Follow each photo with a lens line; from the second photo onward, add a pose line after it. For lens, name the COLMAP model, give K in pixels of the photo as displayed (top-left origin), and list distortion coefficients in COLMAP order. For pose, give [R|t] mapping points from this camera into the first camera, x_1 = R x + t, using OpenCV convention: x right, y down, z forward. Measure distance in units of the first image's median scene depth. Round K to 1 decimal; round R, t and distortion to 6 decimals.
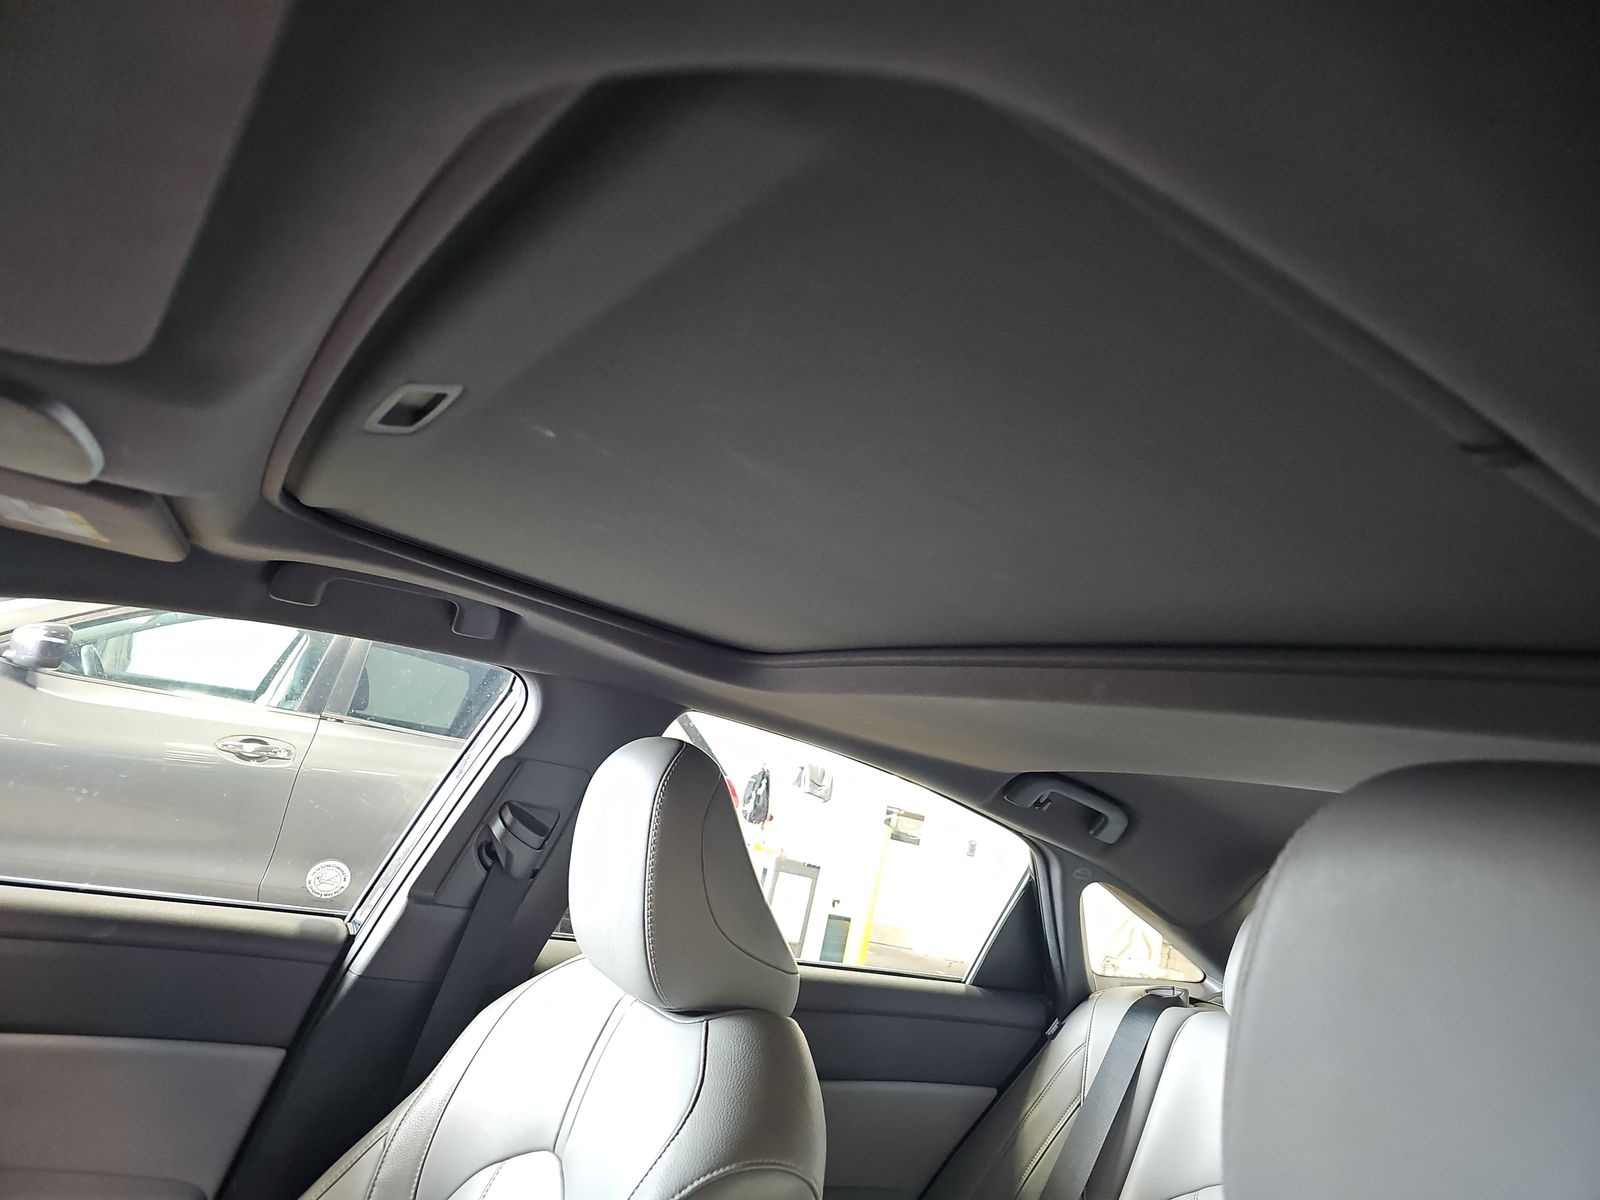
lens RADIAL K [[1055.1, 0, 819.3], [0, 1055.1, 603.9], [0, 0, 1]] dist [0.003344, -0.015003]
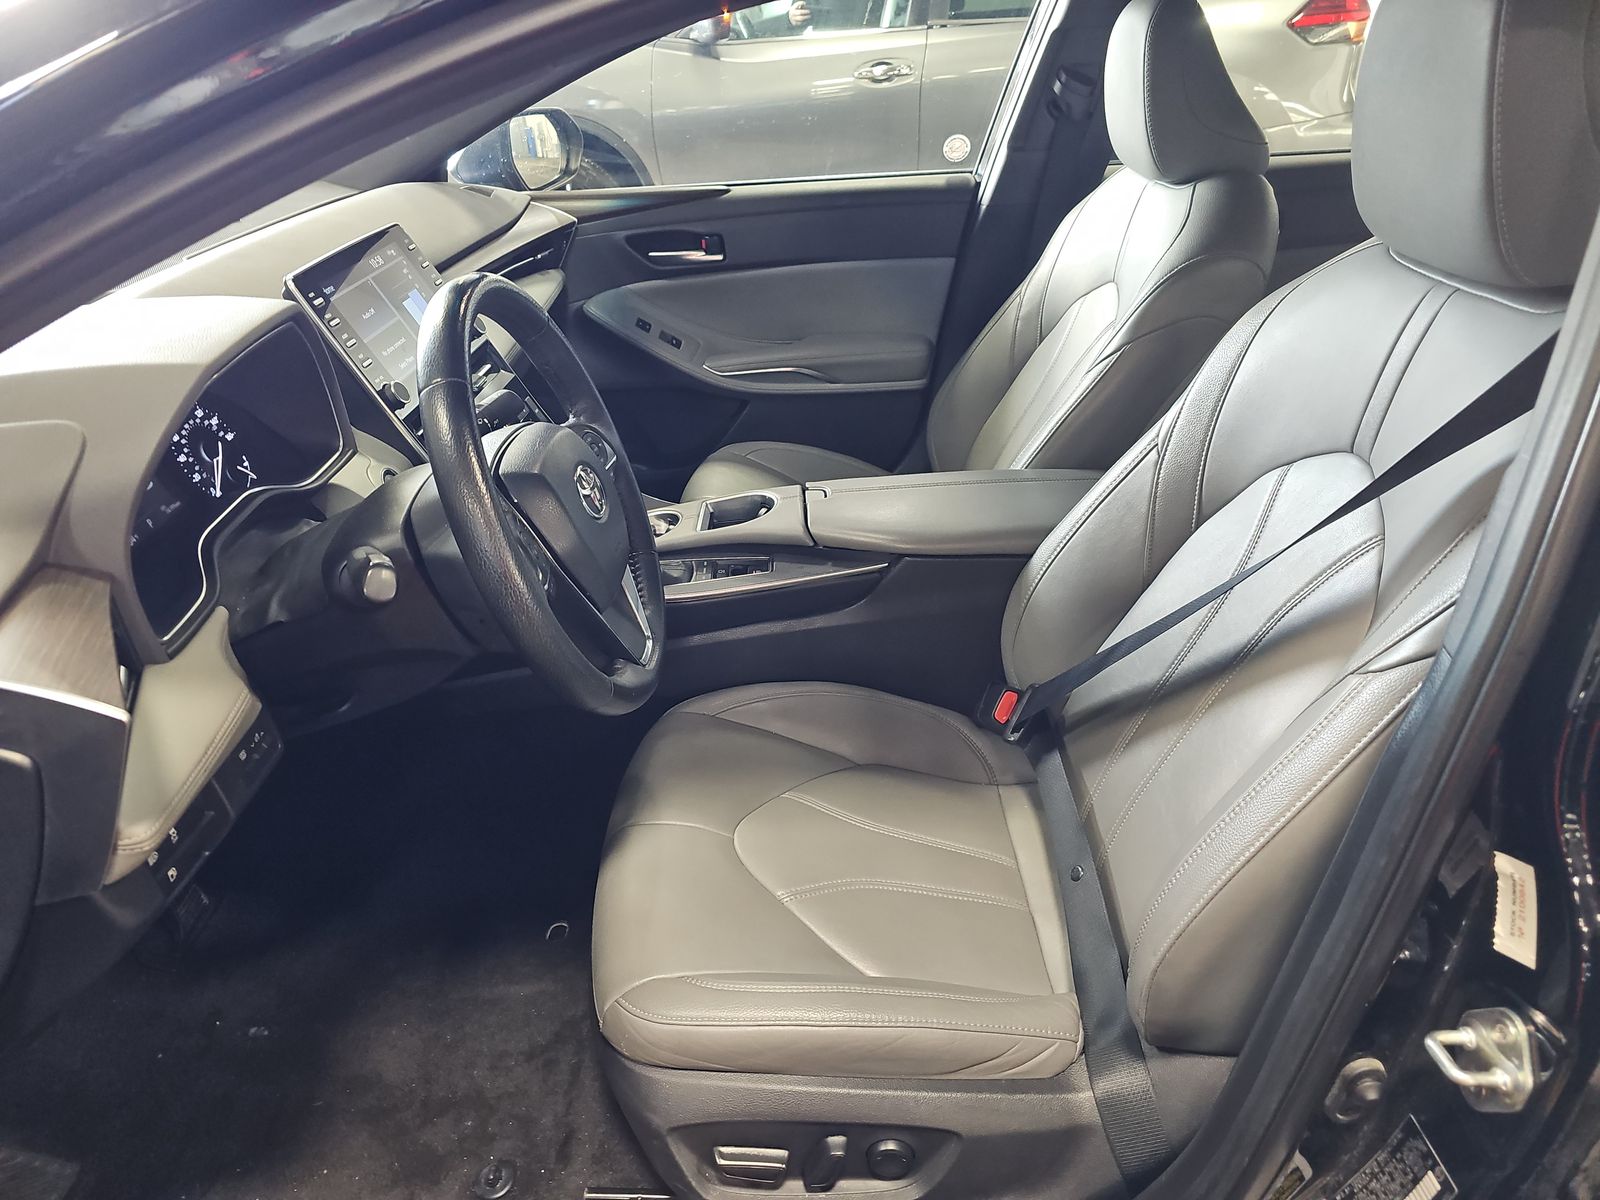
lens RADIAL K [[1055.1, 0, 819.3], [0, 1055.1, 603.9], [0, 0, 1]] dist [0.003344, -0.015003]
pose [[0.835849, 0.049882, -0.546689, 0.231068], [0.293266, 0.801274, 0.521494, -0.061035], [0.464060, -0.596215, 0.655115, -0.475047]]
